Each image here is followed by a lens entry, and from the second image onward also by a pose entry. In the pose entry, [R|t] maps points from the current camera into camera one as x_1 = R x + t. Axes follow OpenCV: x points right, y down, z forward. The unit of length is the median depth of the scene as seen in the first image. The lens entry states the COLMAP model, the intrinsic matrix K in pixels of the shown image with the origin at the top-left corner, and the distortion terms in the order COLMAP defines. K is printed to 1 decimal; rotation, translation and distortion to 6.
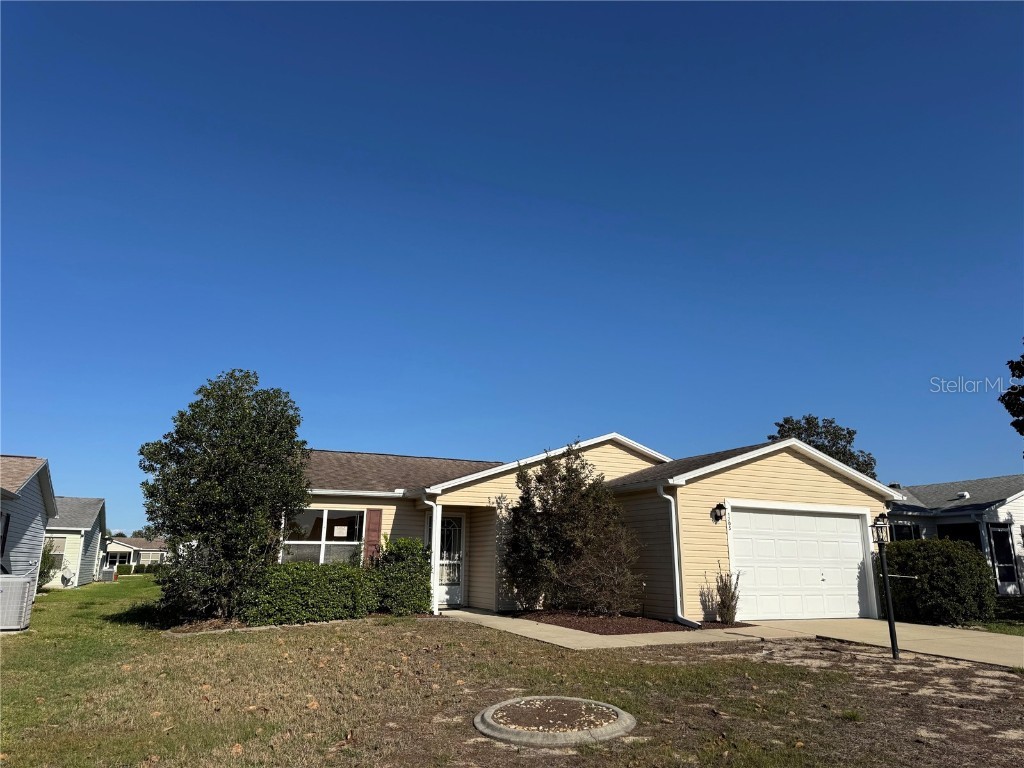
lens RADIAL K [[722.8, 0, 521.6], [0, 722.8, 390.0], [0, 0, 1]] dist [0.102147, -0.131157]
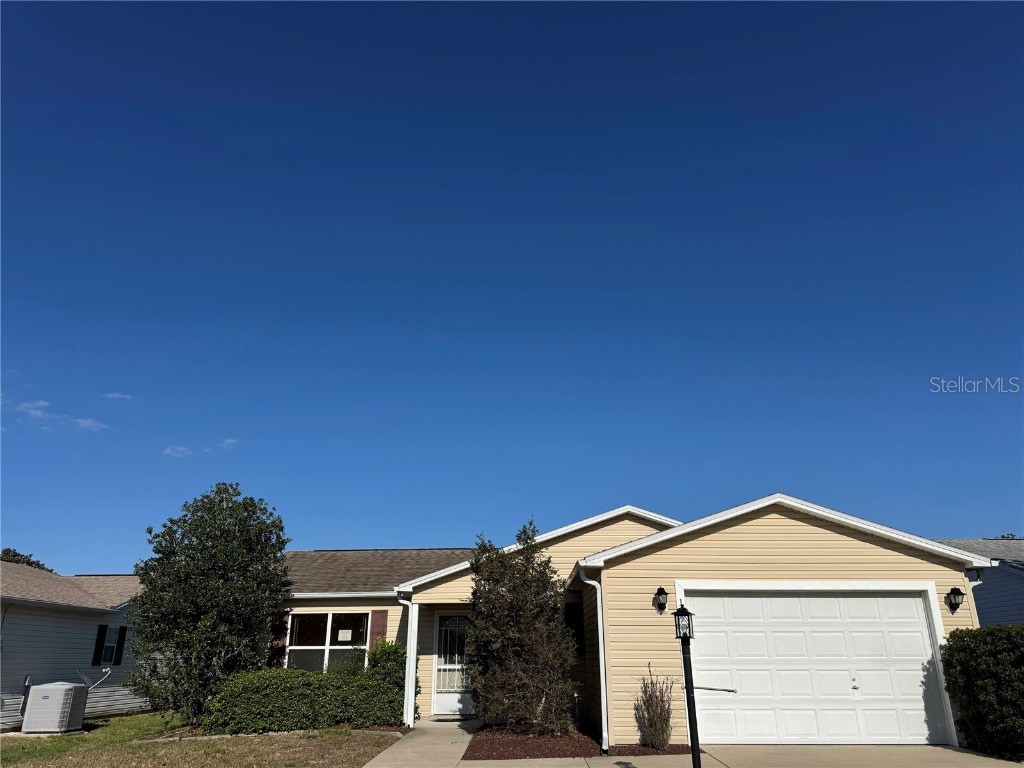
lens RADIAL K [[741.3, 0, 512.0], [0, 741.3, 384.0], [0, 0, 1]] dist [0.038535, -0.034596]
pose [[0.896858, -0.164588, -0.410556, 0.464085], [0.113081, 0.982664, -0.146915, 0.037315], [0.427619, 0.085336, 0.899922, 0.177372]]
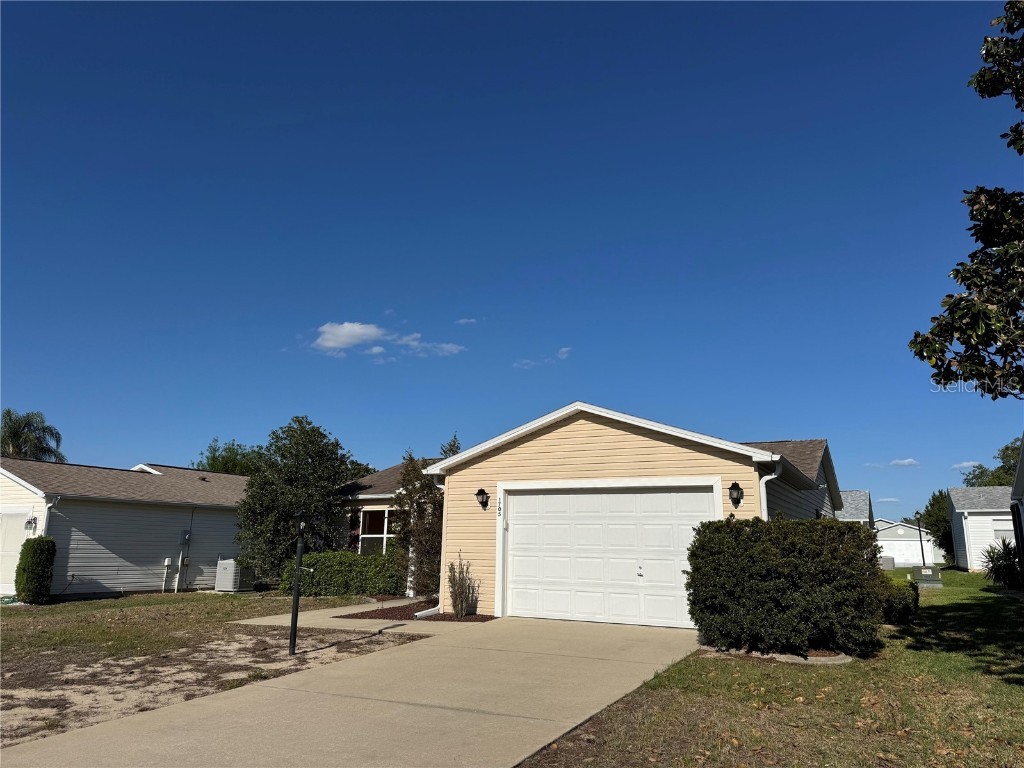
lens RADIAL K [[754.6, 0, 482.3], [0, 754.6, 382.9], [0, 0, 1]] dist [0.096570, -0.000166]
pose [[0.565915, -0.175725, -0.805519, 1.010844], [0.181696, 0.979583, -0.086047, 0.100074], [0.804193, -0.097664, 0.586289, 0.419183]]
